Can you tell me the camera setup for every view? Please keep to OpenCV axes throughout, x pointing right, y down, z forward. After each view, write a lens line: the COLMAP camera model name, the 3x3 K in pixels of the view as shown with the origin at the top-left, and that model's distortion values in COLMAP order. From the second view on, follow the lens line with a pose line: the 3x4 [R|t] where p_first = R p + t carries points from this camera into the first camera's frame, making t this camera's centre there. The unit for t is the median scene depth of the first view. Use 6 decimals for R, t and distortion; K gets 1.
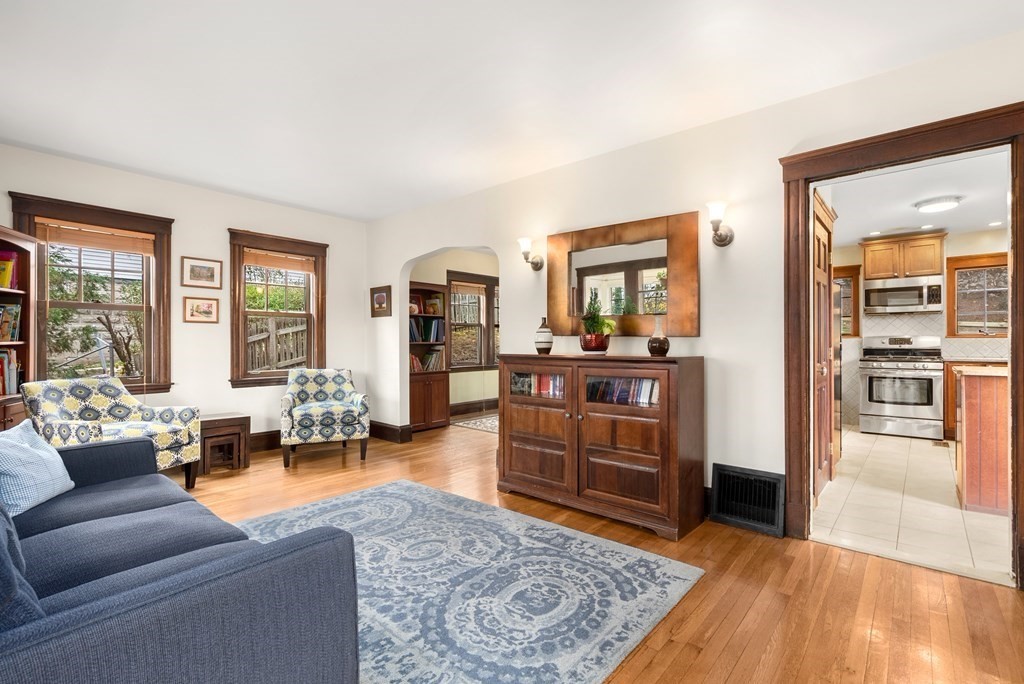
lens RADIAL K [[487.9, 0, 499.2], [0, 487.9, 338.7], [0, 0, 1]] dist [-0.004159, 0.002665]
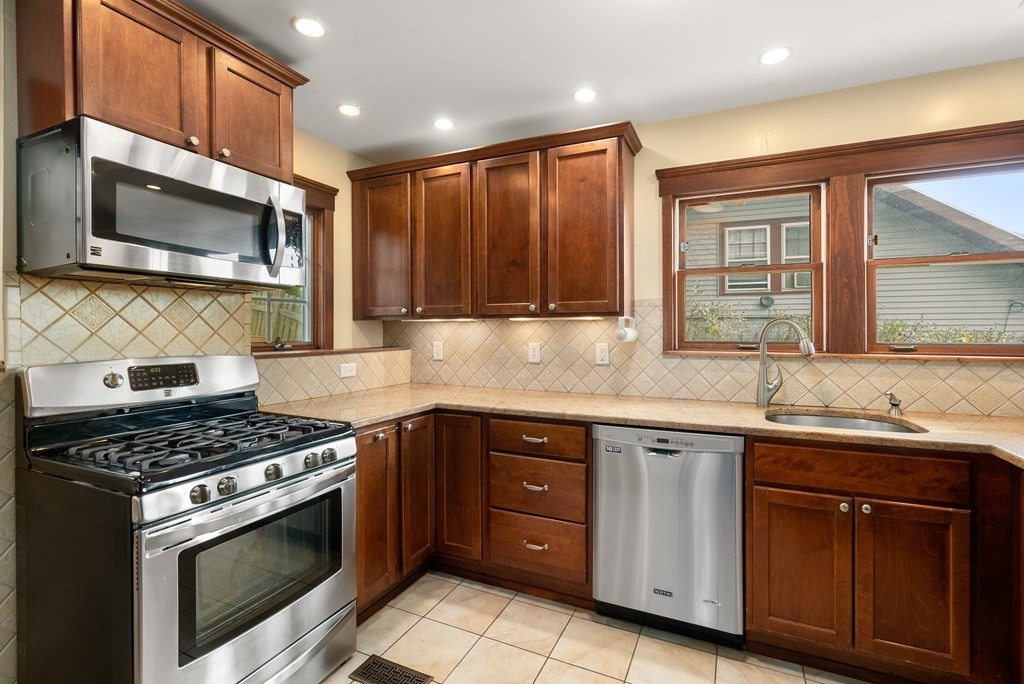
lens RADIAL K [[487.9, 0, 518.4], [0, 487.9, 324.9], [0, 0, 1]] dist [-0.004159, 0.002665]
pose [[-0.299541, 0.013786, 0.953984, 0.492258], [-0.007495, 0.999831, -0.016801, -0.023443], [-0.954054, -0.012182, -0.299387, 0.911287]]
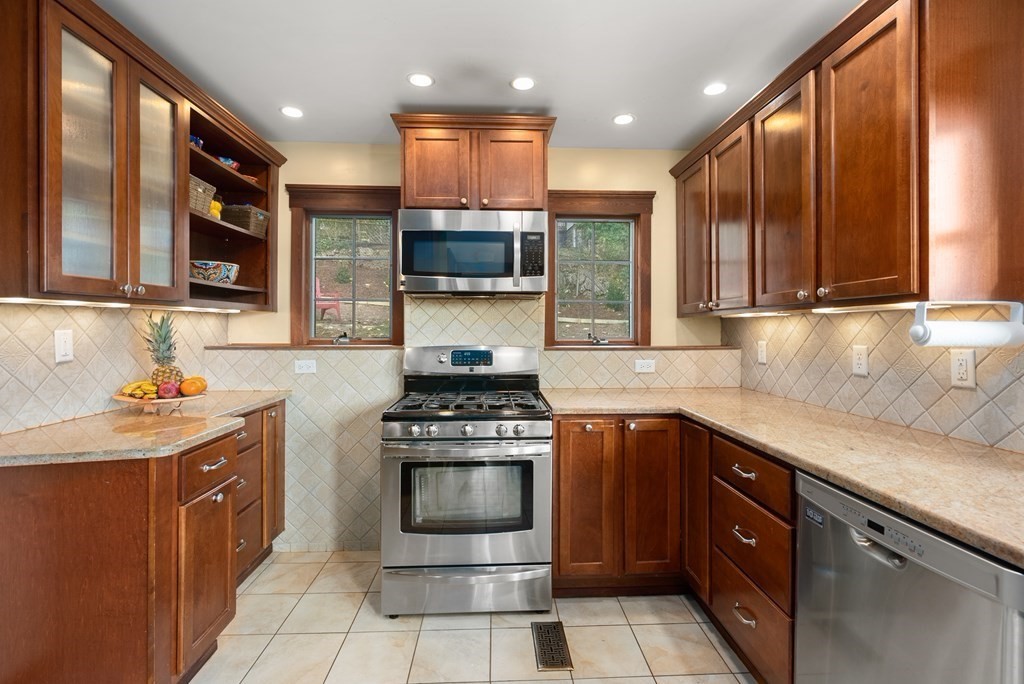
lens RADIAL K [[487.9, 0, 510.5], [0, 487.9, 320.5], [0, 0, 1]] dist [-0.004159, 0.002665]
pose [[0.726063, 0.014966, 0.687465, 0.557561], [-0.007367, 0.999875, -0.013987, -0.024307], [-0.687589, 0.005091, 0.726082, 0.669964]]
